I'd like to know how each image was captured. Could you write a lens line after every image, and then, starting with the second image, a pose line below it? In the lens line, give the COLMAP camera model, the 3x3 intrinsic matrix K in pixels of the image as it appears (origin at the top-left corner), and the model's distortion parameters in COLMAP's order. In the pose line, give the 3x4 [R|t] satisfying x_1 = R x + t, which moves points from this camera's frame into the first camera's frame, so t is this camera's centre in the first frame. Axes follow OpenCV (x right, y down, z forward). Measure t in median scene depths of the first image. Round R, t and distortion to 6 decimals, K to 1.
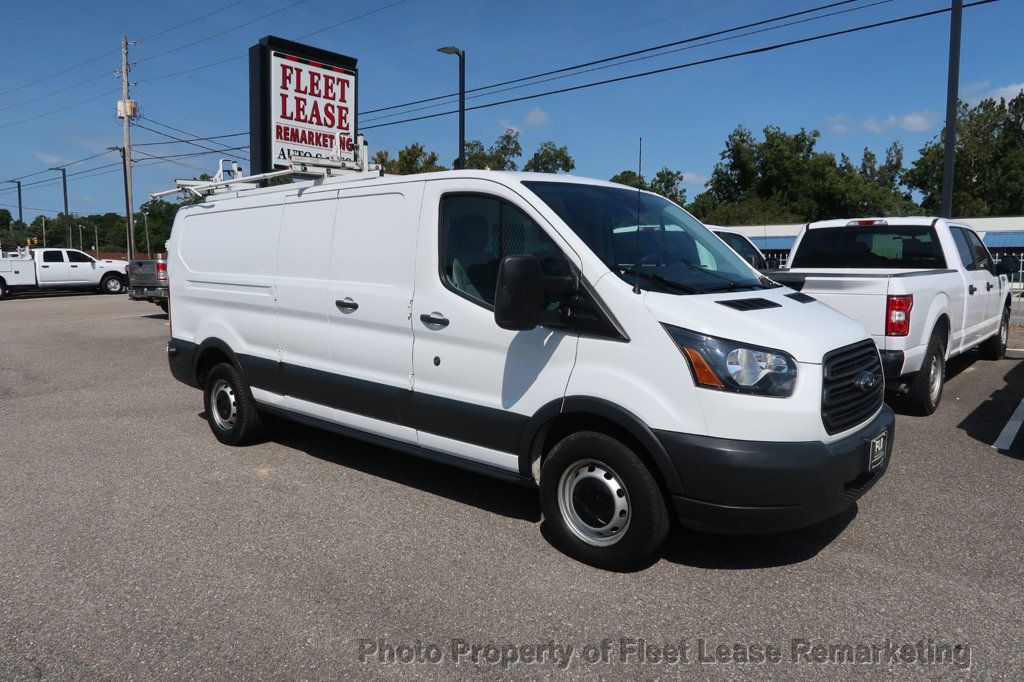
lens RADIAL K [[705.6, 0, 515.0], [0, 705.6, 347.2], [0, 0, 1]] dist [-0.035936, 0.021503]
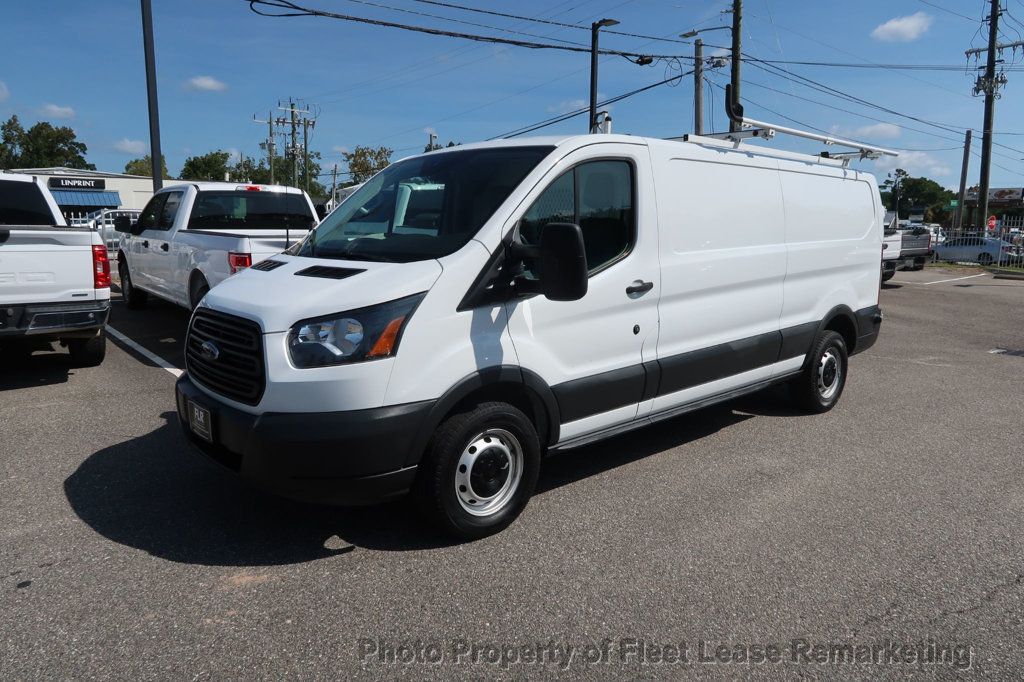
lens RADIAL K [[705.6, 0, 499.7], [0, 705.6, 358.4], [0, 0, 1]] dist [-0.035936, 0.021503]
pose [[0.160442, -0.178923, 0.970693, -0.269138], [0.103727, 0.981044, 0.163687, -0.025429], [-0.981580, 0.074425, 0.175960, 0.205715]]
